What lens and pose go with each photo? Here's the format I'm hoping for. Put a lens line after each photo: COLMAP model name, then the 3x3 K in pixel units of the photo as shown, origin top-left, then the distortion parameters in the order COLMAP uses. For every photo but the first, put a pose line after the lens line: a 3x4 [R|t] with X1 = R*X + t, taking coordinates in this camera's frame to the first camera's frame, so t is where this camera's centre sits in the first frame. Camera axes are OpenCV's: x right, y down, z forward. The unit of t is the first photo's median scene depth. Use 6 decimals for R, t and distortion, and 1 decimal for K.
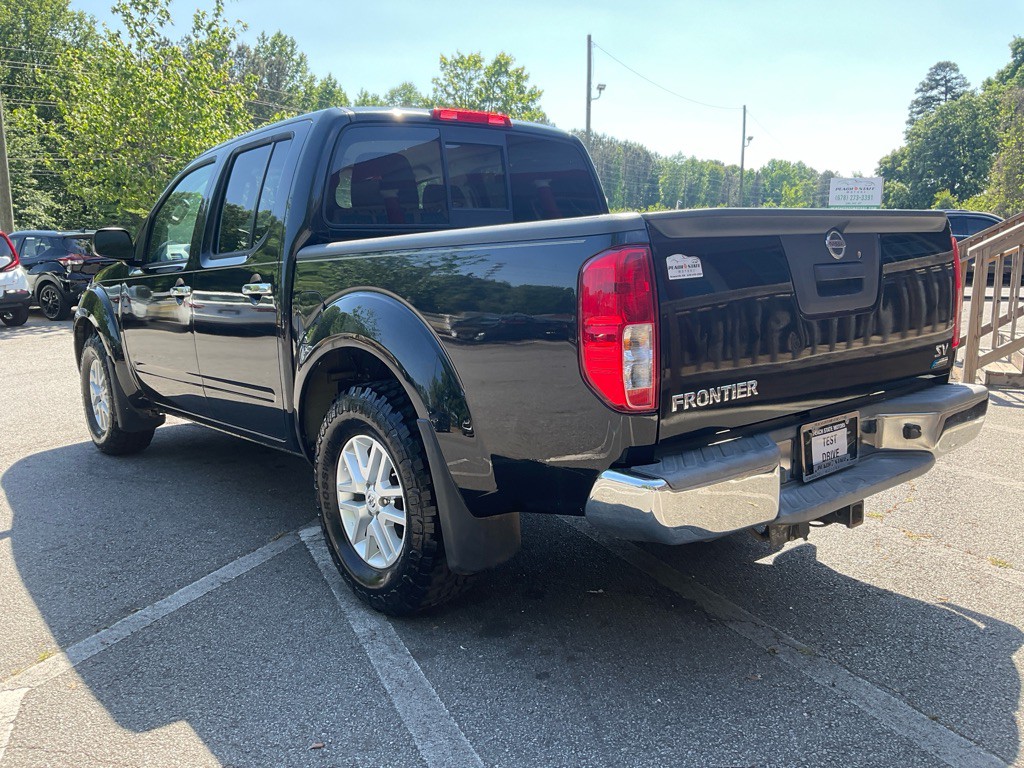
lens RADIAL K [[869.6, 0, 512.0], [0, 869.6, 384.0], [0, 0, 1]] dist [0.050996, -0.100873]
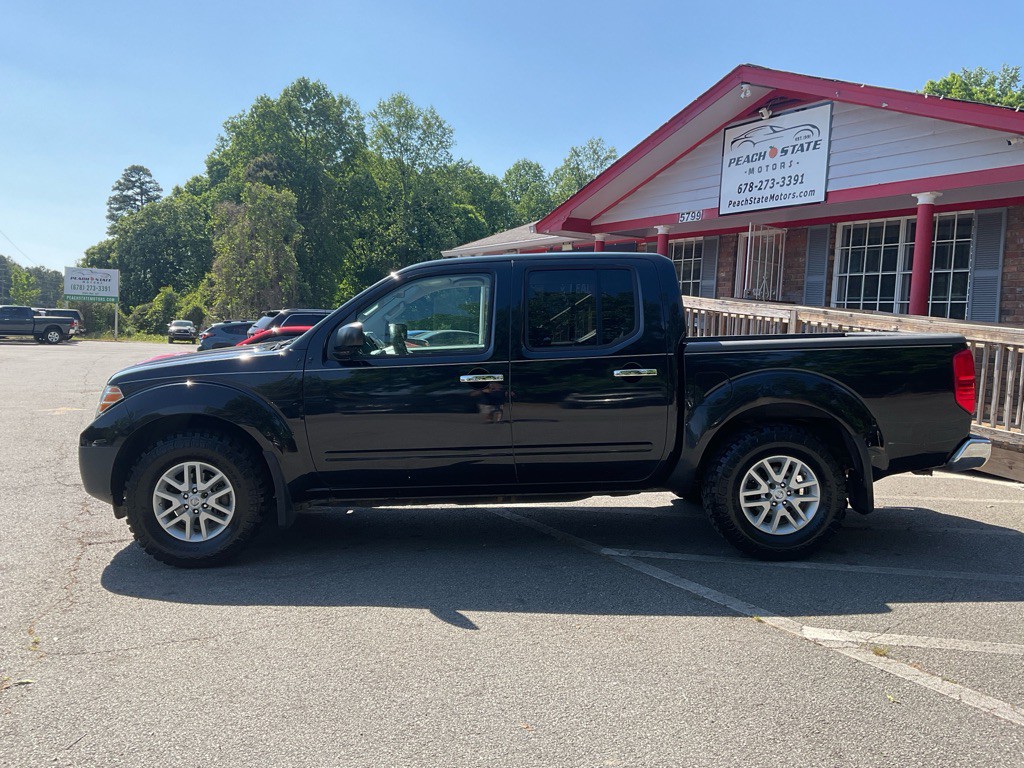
lens RADIAL K [[869.6, 0, 512.0], [0, 869.6, 384.0], [0, 0, 1]] dist [0.050996, -0.100873]
pose [[0.617871, -0.029868, 0.785712, -0.165476], [0.108841, 0.992907, -0.047847, -0.004902], [-0.778710, 0.115081, 0.616740, 0.031263]]
